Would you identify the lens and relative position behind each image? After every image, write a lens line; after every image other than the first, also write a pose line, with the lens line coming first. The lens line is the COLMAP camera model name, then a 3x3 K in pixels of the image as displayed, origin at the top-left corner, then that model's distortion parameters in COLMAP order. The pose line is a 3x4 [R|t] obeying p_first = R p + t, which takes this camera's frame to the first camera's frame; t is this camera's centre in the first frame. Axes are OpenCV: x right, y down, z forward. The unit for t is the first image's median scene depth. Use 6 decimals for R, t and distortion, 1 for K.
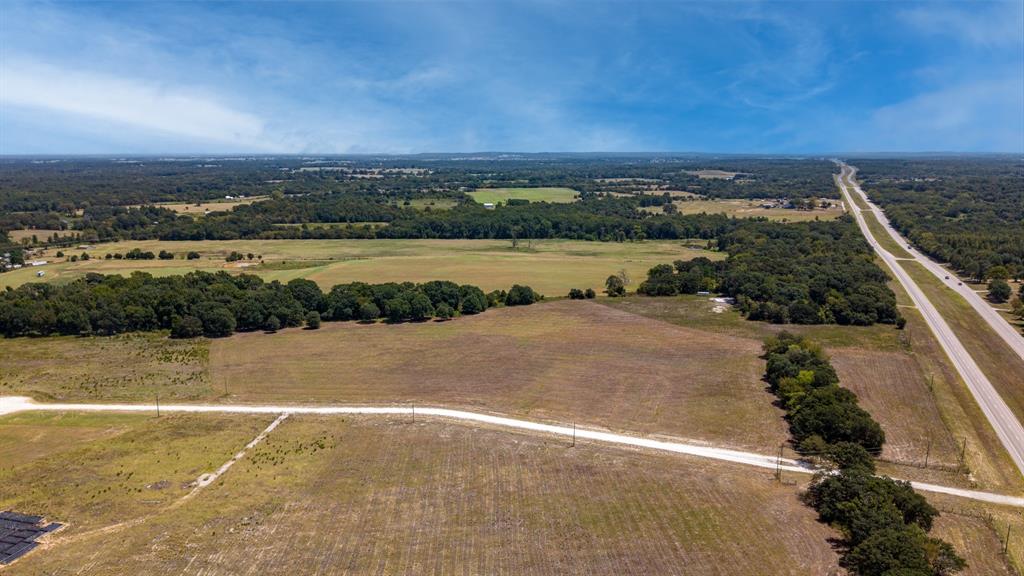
lens RADIAL K [[683.5, 0, 513.3], [0, 683.5, 292.4], [0, 0, 1]] dist [0.056060, -0.070424]
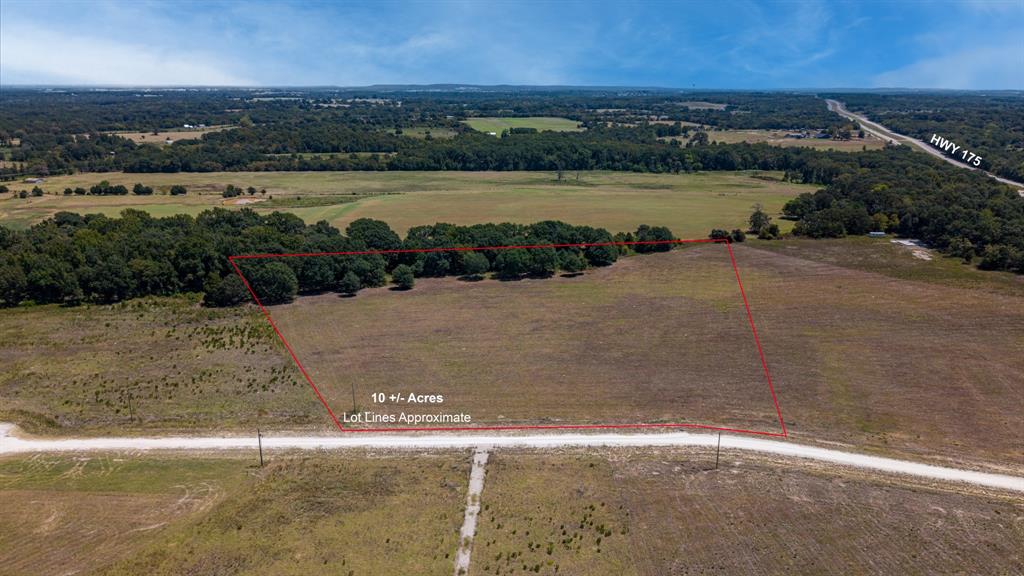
lens RADIAL K [[683.5, 0, 513.3], [0, 683.5, 292.4], [0, 0, 1]] dist [0.056060, -0.070424]
pose [[0.997637, -0.013199, 0.067423, -0.194558], [0.007143, 0.995980, 0.089293, -0.005505], [-0.068330, -0.088600, 0.993721, 0.246585]]
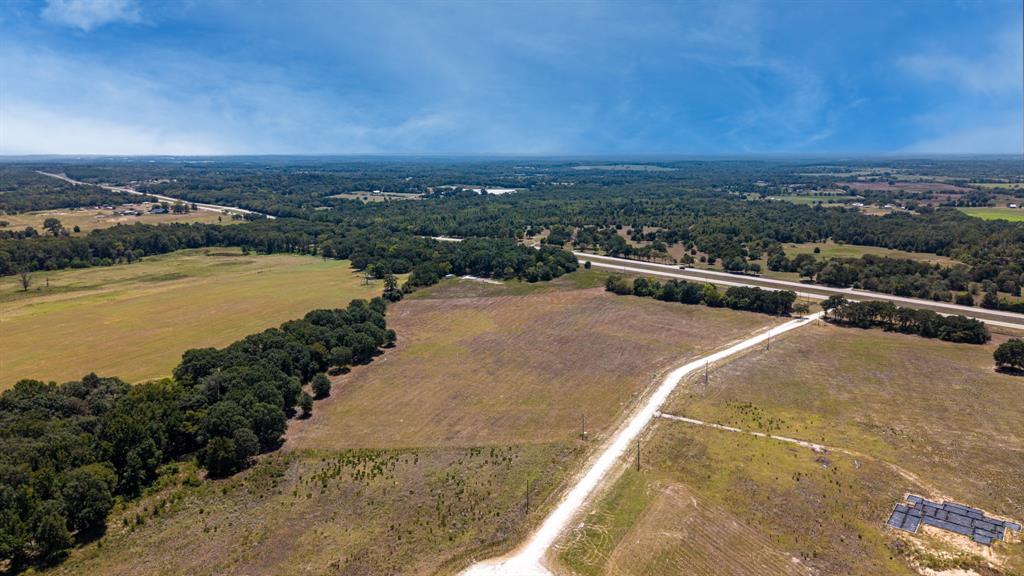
lens RADIAL K [[683.5, 0, 513.3], [0, 683.5, 292.4], [0, 0, 1]] dist [0.056060, -0.070424]
pose [[0.401011, -0.185721, 0.897050, -0.729558], [0.189919, 0.974813, 0.116920, -0.087178], [-0.896170, 0.123480, 0.426183, 0.425668]]
